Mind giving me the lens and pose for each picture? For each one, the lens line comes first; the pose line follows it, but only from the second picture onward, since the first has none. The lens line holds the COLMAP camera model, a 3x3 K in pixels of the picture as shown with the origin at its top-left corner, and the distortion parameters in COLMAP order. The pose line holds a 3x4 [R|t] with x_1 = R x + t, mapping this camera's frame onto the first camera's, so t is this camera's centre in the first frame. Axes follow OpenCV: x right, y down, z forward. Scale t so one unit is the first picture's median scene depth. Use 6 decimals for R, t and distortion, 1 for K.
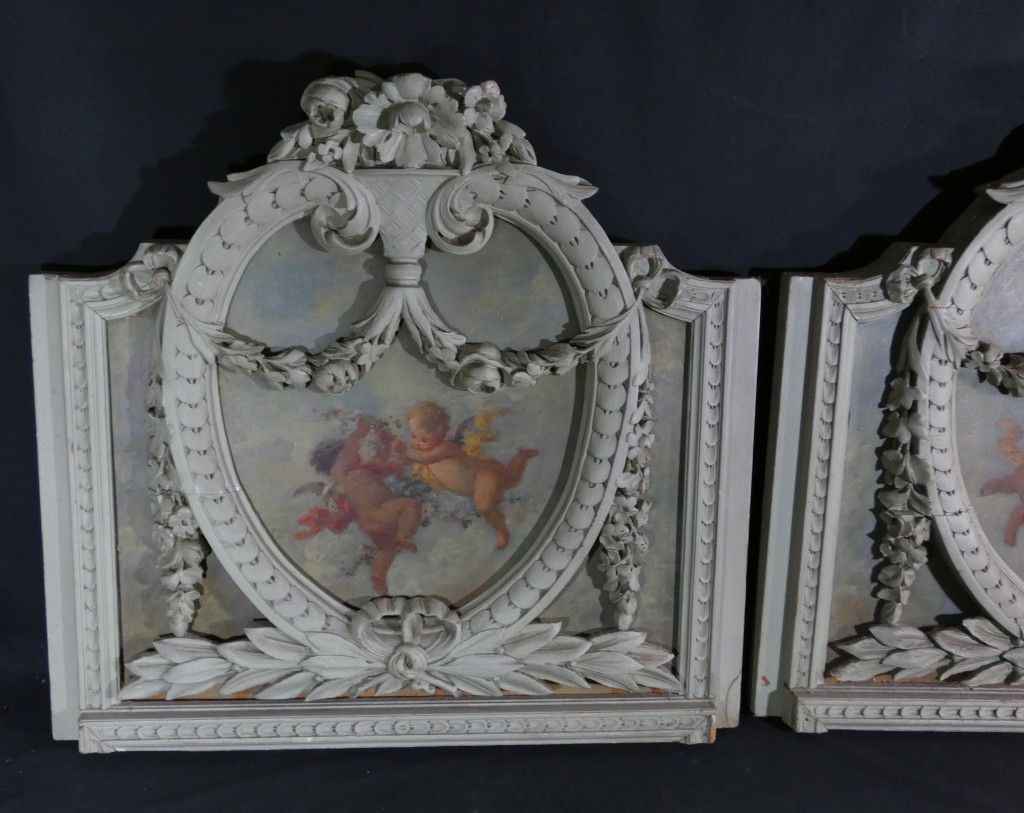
lens RADIAL K [[1163.0, 0, 462.3], [0, 1163.0, 417.5], [0, 0, 1]] dist [0.002079, -0.032876]
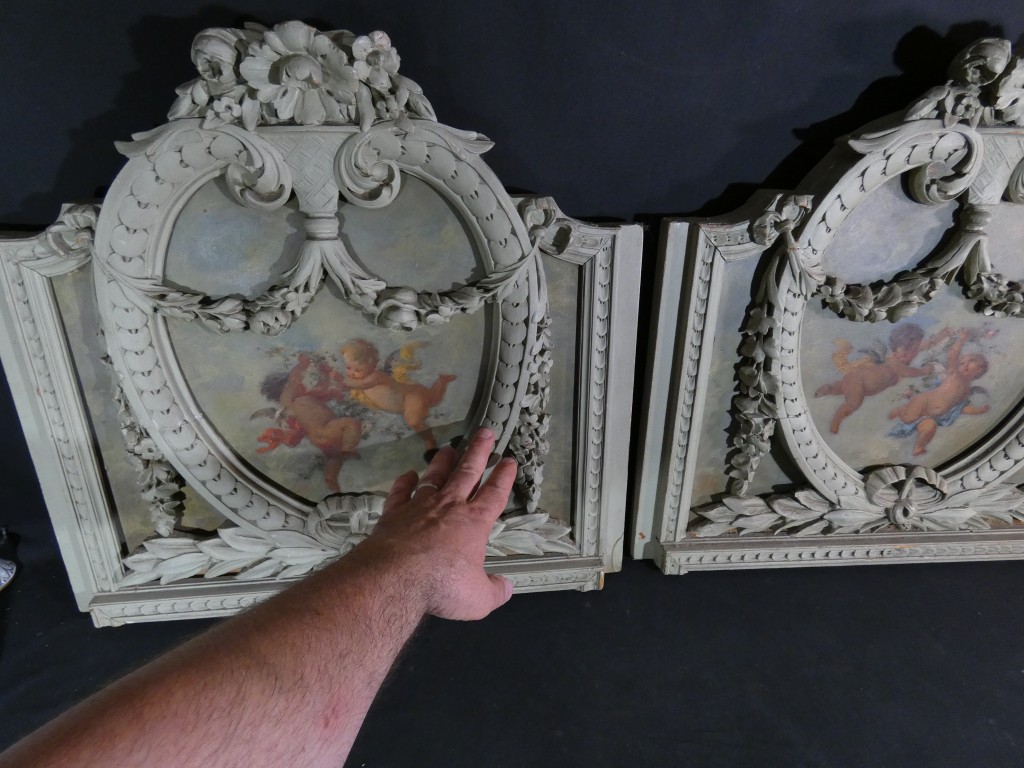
lens RADIAL K [[597.9, 0, 514.4], [0, 597.9, 377.0], [0, 0, 1]] dist [-0.002146, -0.005791]
pose [[0.998792, -0.028436, 0.040075, 0.102575], [0.020986, 0.984279, 0.175370, -0.078035], [-0.044431, -0.174317, 0.983687, 0.404683]]
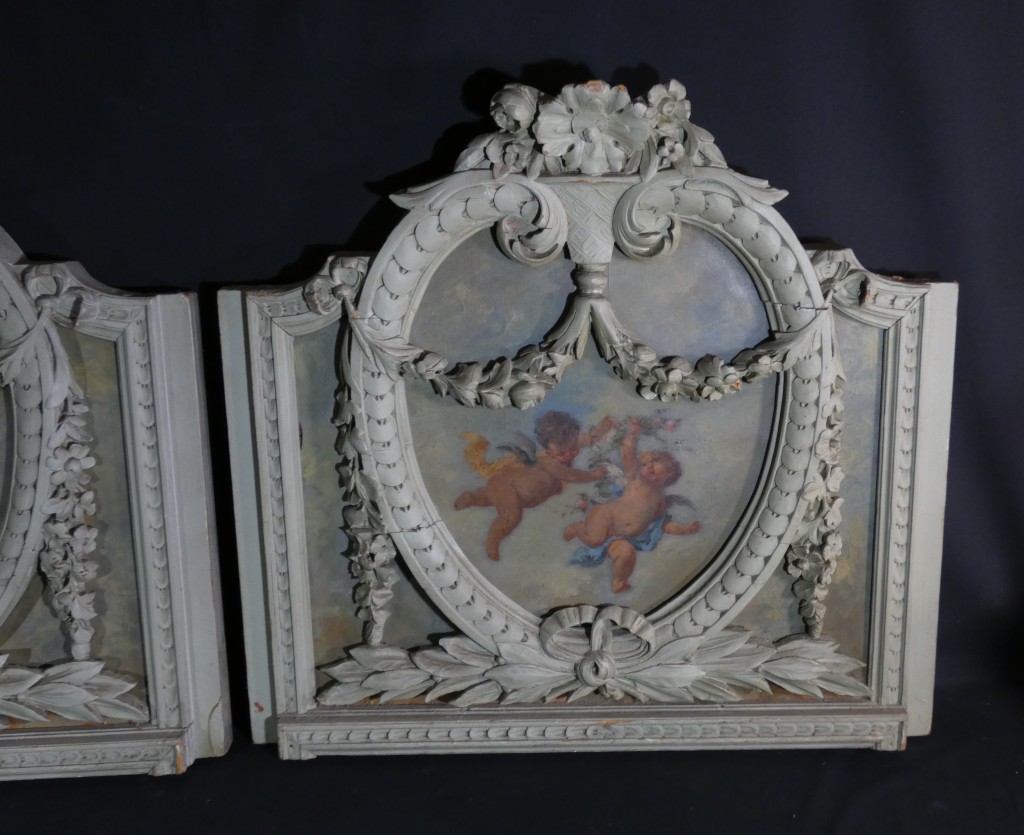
lens RADIAL K [[1193.4, 0, 576.2], [0, 1193.4, 423.2], [0, 0, 1]] dist [0.026478, -0.035288]
pose [[0.999522, -0.030511, -0.004935, 0.583523], [0.030539, 0.999517, 0.005747, -0.007711], [0.004757, -0.005895, 0.999971, 0.007359]]
